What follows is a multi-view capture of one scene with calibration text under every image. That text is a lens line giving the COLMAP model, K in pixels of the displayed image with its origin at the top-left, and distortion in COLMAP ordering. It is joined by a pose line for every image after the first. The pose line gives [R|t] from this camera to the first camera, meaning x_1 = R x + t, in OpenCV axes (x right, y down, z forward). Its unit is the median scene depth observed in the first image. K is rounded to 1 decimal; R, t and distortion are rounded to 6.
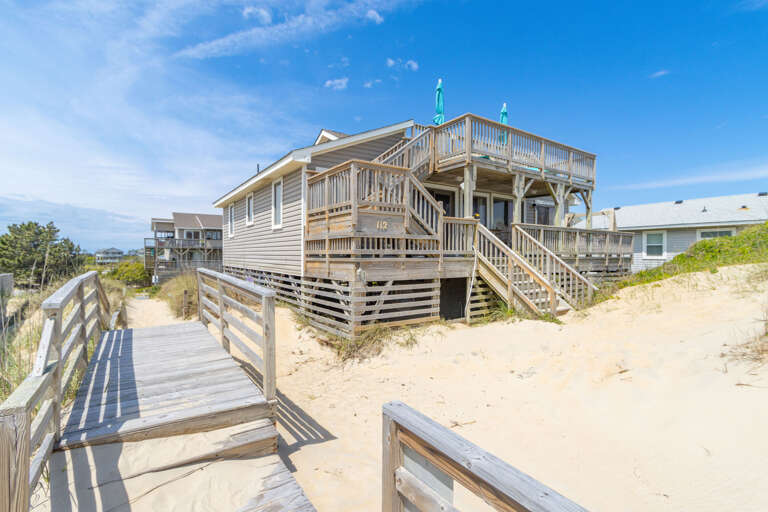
lens RADIAL K [[356.5, 0, 389.6], [0, 356.5, 260.8], [0, 0, 1]] dist [-0.016158, 0.019149]
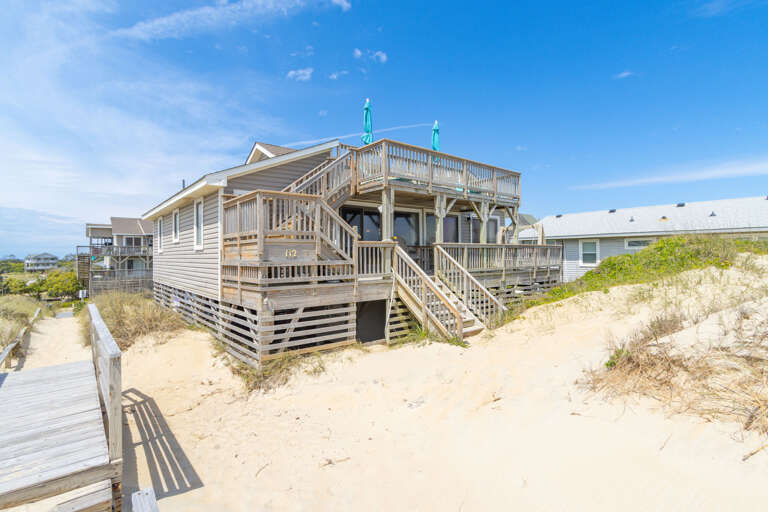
lens RADIAL K [[367.1, 0, 385.0], [0, 367.1, 255.0], [0, 0, 1]] dist [-0.017878, 0.018954]
pose [[0.996485, -0.011802, 0.082931, 0.129107], [0.013375, 0.999741, -0.018440, -0.059727], [-0.082692, 0.019484, 0.996385, -0.043595]]
